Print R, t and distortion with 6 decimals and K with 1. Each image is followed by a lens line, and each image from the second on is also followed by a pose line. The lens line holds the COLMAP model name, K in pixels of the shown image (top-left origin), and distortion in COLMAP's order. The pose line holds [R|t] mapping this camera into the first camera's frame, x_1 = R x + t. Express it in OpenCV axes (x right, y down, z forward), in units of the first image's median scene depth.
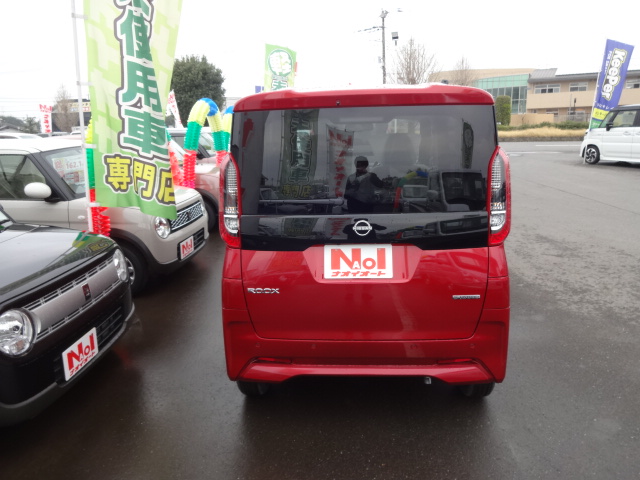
lens RADIAL K [[489.3, 0, 321.6], [0, 489.3, 228.7], [0, 0, 1]] dist [0.021263, -0.000065]
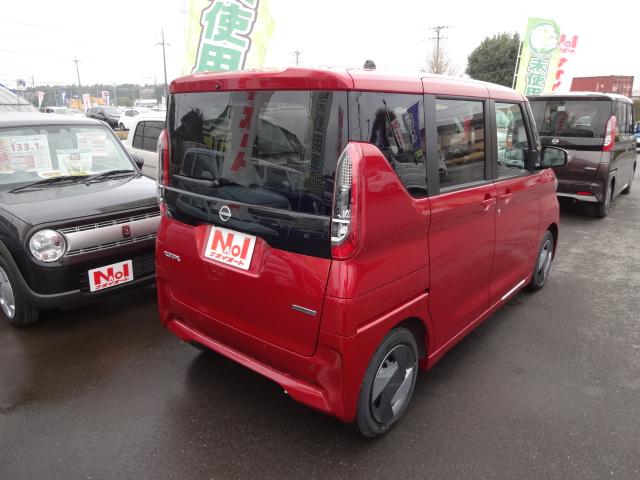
lens RADIAL K [[482.5, 0, 320.0], [0, 482.5, 240.0], [0, 0, 1]] dist [0.002742, -0.004164]
pose [[0.807838, 0.193349, -0.556788, 0.760893], [-0.156933, 0.981122, 0.113011, -0.085626], [0.568128, -0.003916, 0.822931, 0.288818]]
